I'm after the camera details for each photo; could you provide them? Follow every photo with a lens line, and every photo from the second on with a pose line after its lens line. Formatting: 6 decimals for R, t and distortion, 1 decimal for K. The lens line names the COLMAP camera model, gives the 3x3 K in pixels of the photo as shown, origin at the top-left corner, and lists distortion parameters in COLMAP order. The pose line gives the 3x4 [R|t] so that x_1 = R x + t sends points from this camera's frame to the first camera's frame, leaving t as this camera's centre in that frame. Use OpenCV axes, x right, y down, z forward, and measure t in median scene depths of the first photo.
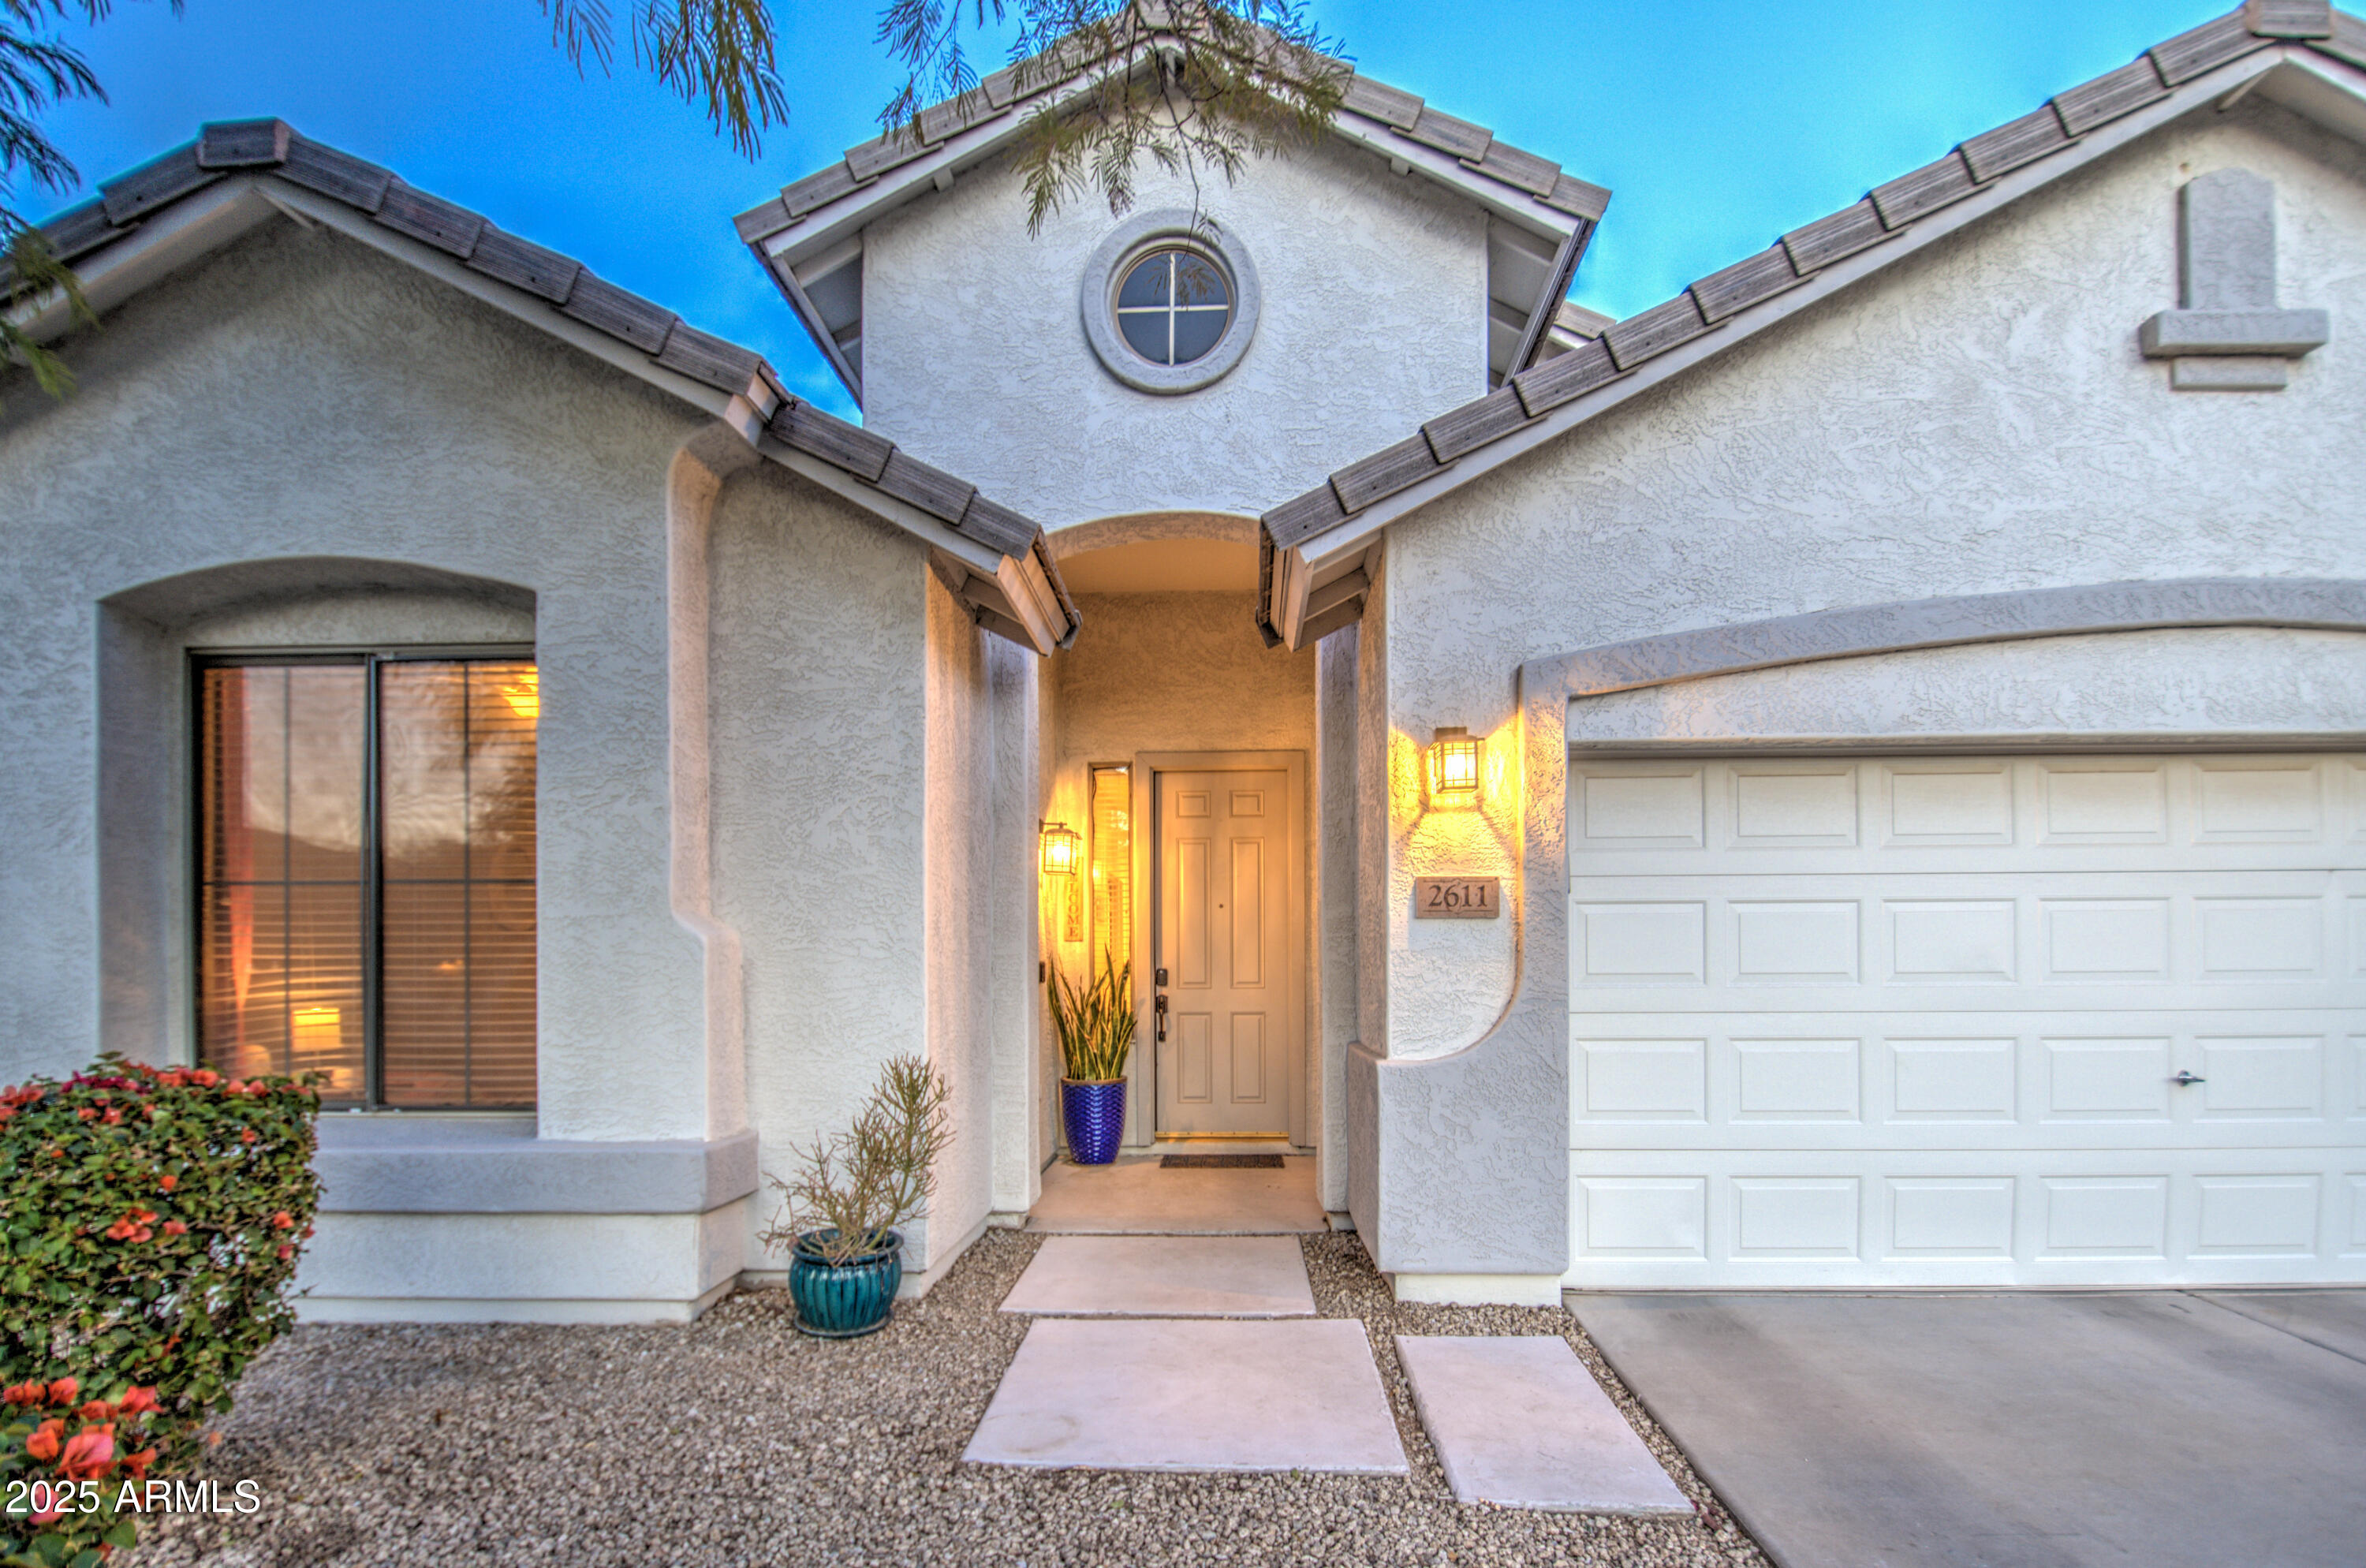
lens RADIAL K [[1234.8, 0, 1193.0], [0, 1234.8, 967.2], [0, 0, 1]] dist [0.006488, -0.014003]
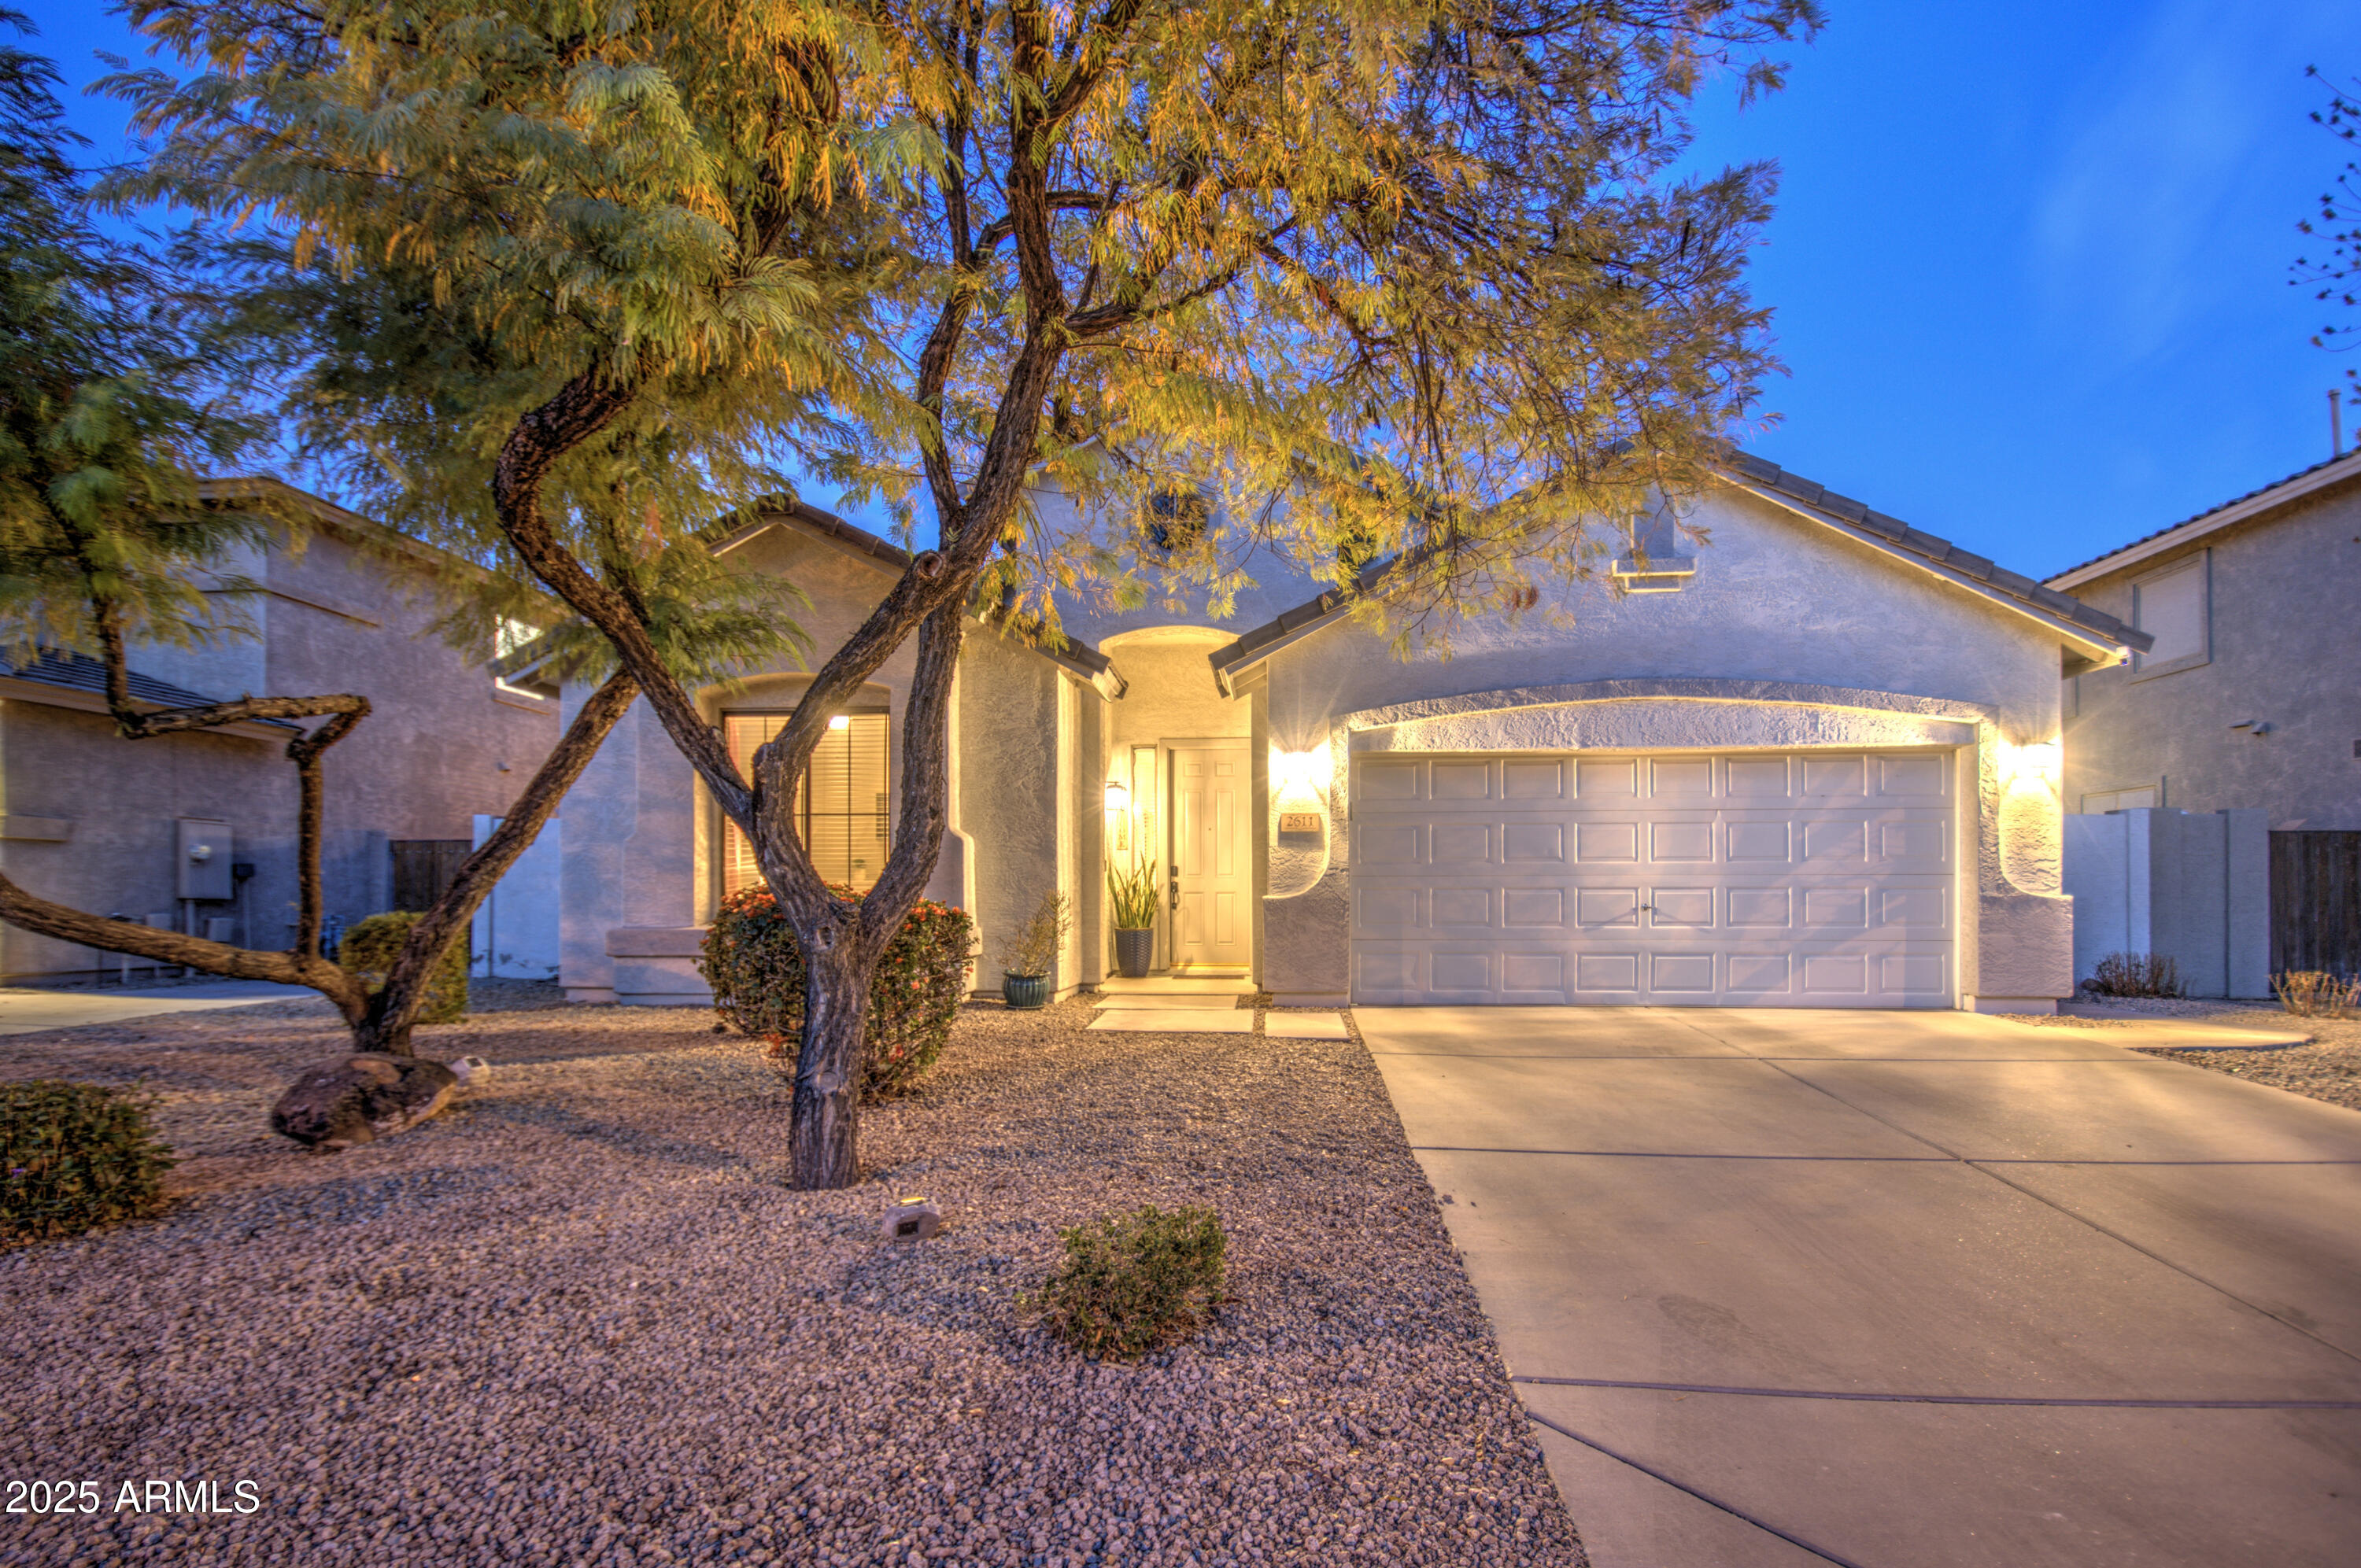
lens RADIAL K [[1194.7, 0, 1188.6], [0, 1194.7, 874.5], [0, 0, 1]] dist [-0.003802, -0.001100]
pose [[0.999402, 0.002668, -0.034483, 0.090937], [-0.003309, 0.999823, -0.018547, 0.077182], [0.034428, 0.018650, 0.999233, -1.133172]]
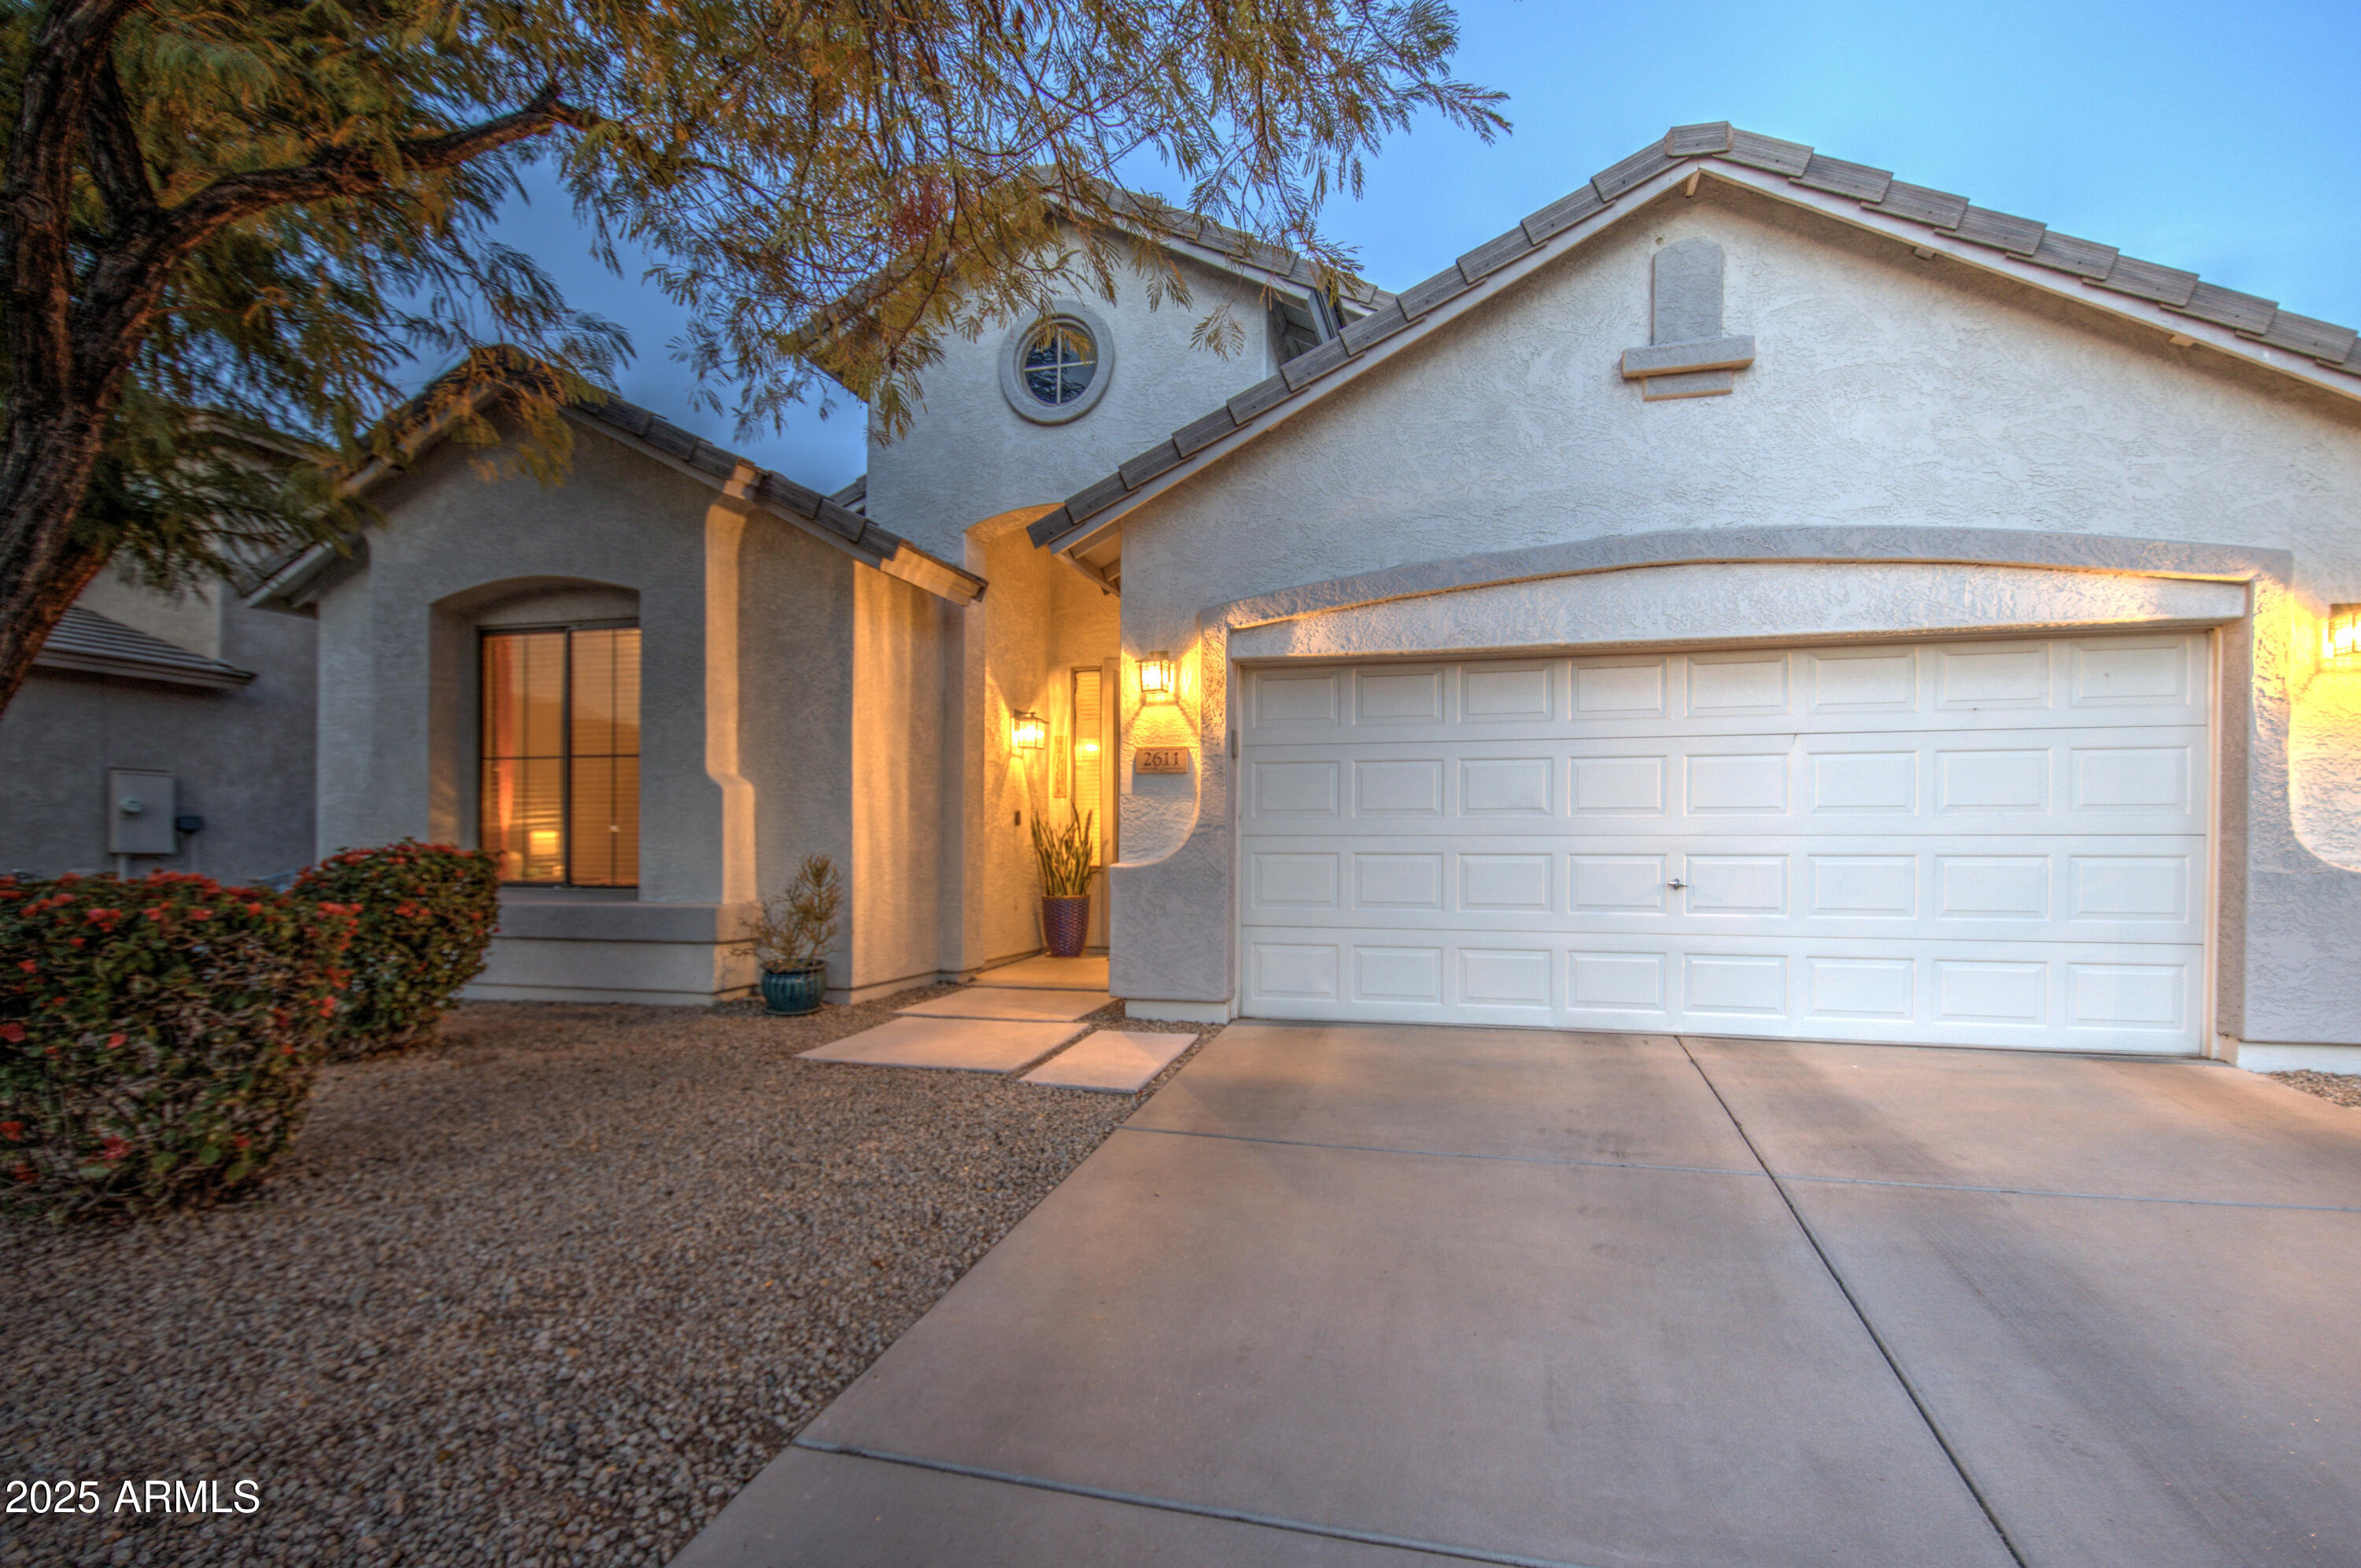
lens RADIAL K [[1184.9, 0, 1173.4], [0, 1184.9, 827.8], [0, 0, 1]] dist [0.019026, -0.032527]
pose [[0.975005, 0.003435, -0.222155, 0.564110], [-0.005542, 0.999945, -0.008862, 0.042859], [0.222112, 0.009871, 0.974971, -0.461072]]
